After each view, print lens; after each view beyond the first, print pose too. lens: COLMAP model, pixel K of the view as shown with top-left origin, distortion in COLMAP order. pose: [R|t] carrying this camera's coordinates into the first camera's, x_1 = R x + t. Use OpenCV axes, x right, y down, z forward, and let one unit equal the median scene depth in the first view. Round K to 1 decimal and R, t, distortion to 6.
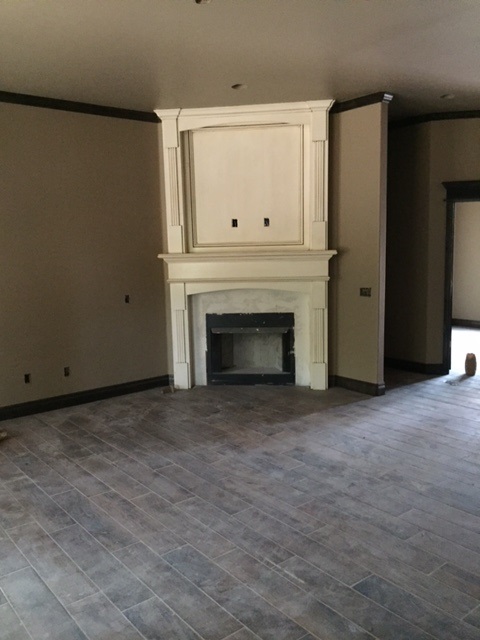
lens RADIAL K [[543.5, 0, 239.9], [0, 543.5, 320.9], [0, 0, 1]] dist [0.016661, -0.015103]
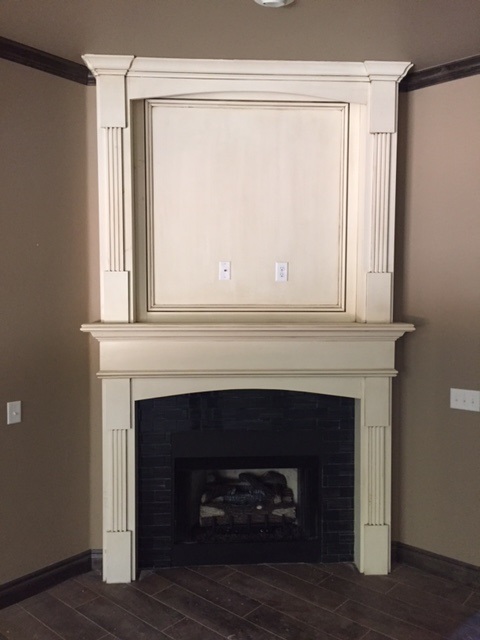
lens RADIAL K [[543.5, 0, 252.0], [0, 543.5, 332.4], [0, 0, 1]] dist [0.016661, -0.015103]
pose [[0.982842, 0.018778, 0.183492, -0.085621], [0.000512, 0.994522, -0.104523, -0.060446], [-0.184450, 0.102824, 0.977449, 0.467109]]
